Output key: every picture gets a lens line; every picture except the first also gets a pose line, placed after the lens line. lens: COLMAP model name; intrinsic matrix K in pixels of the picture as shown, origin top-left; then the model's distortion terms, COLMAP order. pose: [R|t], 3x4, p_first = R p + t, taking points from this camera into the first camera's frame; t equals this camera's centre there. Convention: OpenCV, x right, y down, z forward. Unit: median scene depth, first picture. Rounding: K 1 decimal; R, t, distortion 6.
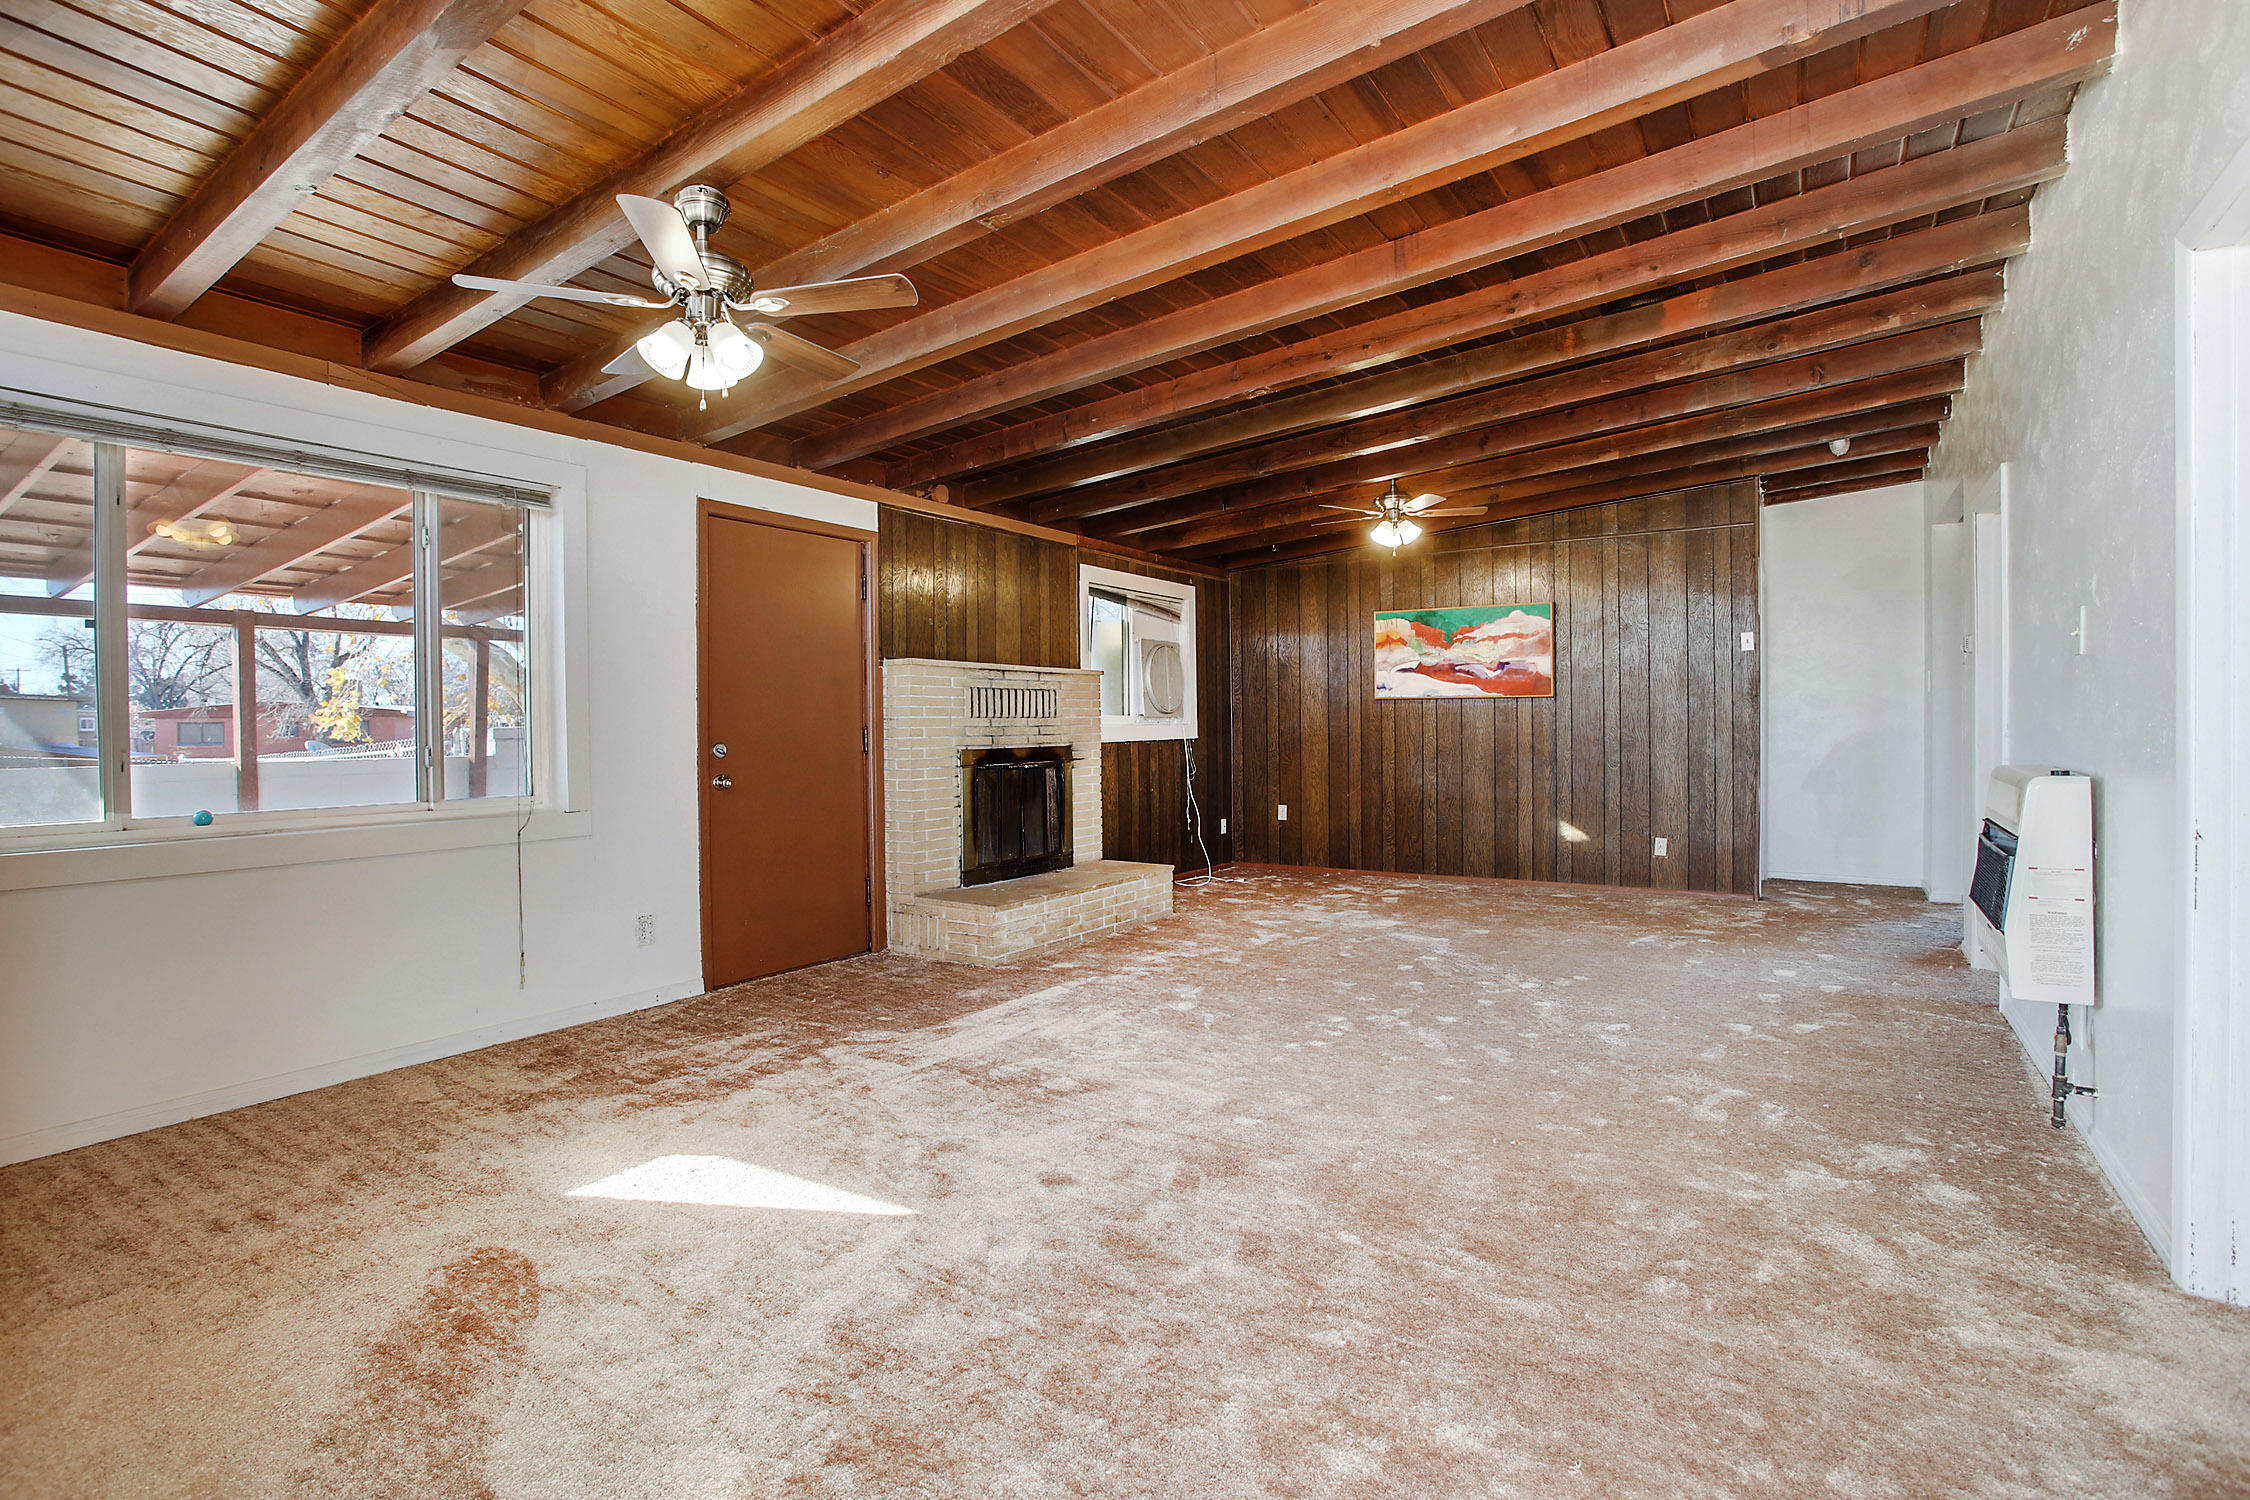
lens RADIAL K [[1082.0, 0, 1116.7], [0, 1082.0, 740.8], [0, 0, 1]] dist [-0.049930, 0.000247]
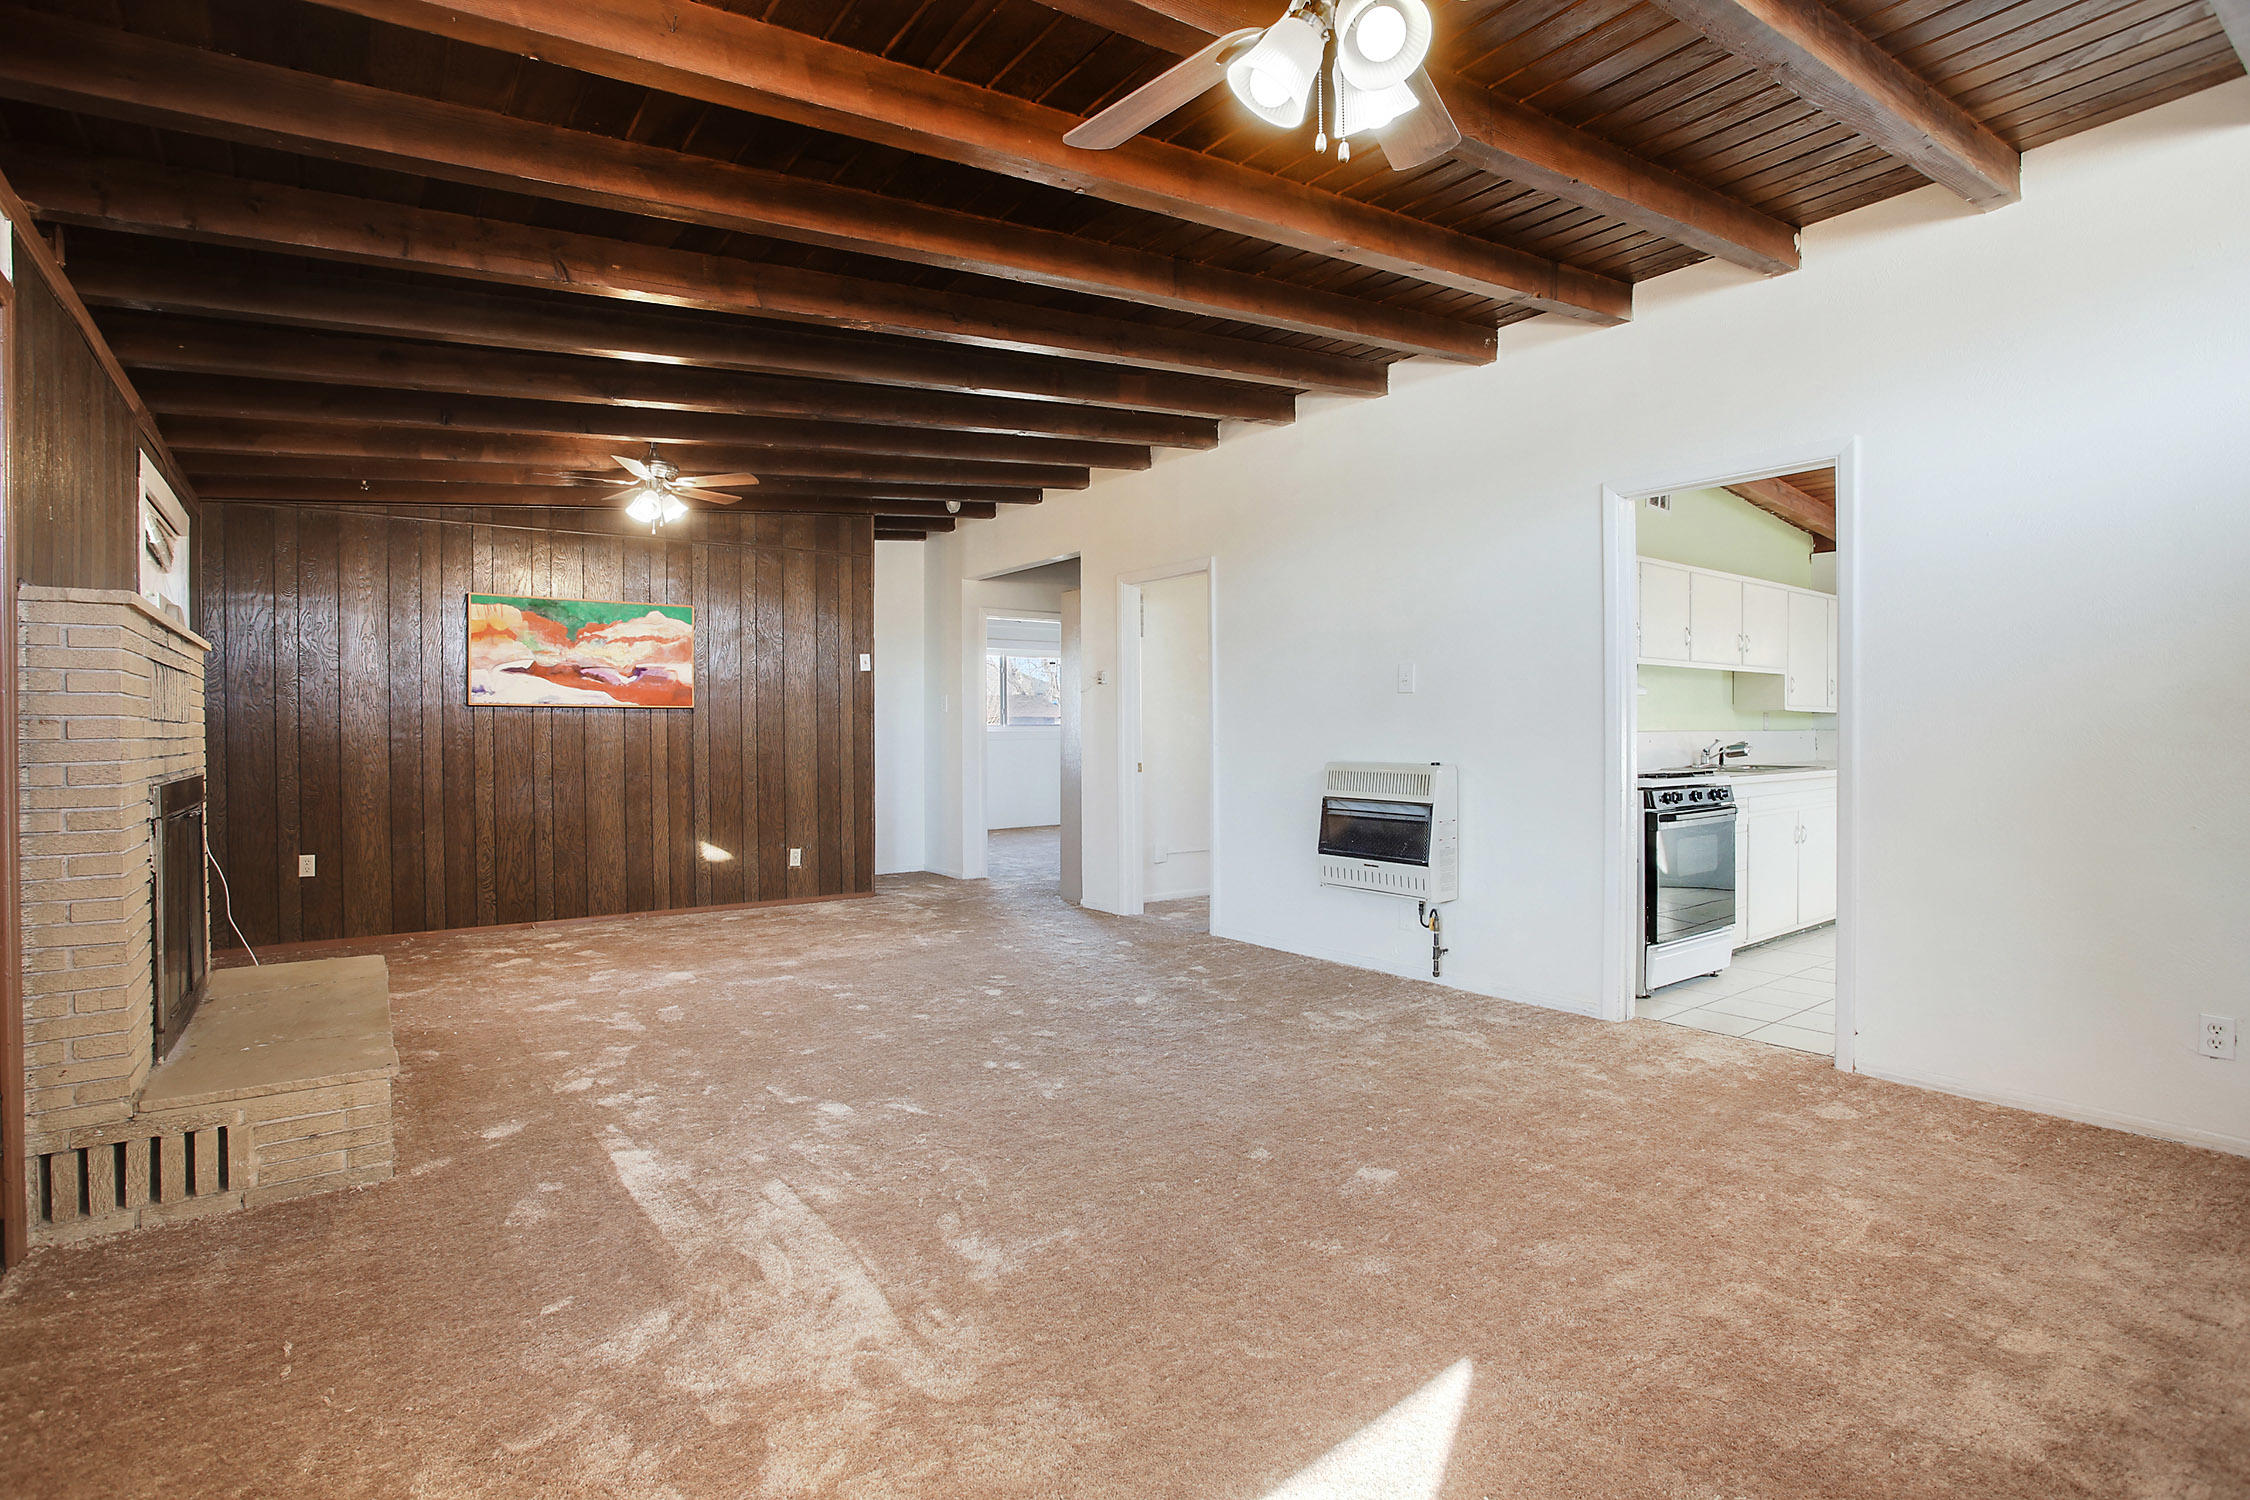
lens RADIAL K [[1082.0, 0, 1114.8], [0, 1082.0, 738.4], [0, 0, 1]] dist [-0.049930, 0.000247]
pose [[0.360273, 0.002455, 0.932844, -0.325901], [0.017976, 0.999793, -0.009573, 0.000632], [-0.932674, 0.020218, 0.360154, 0.321178]]
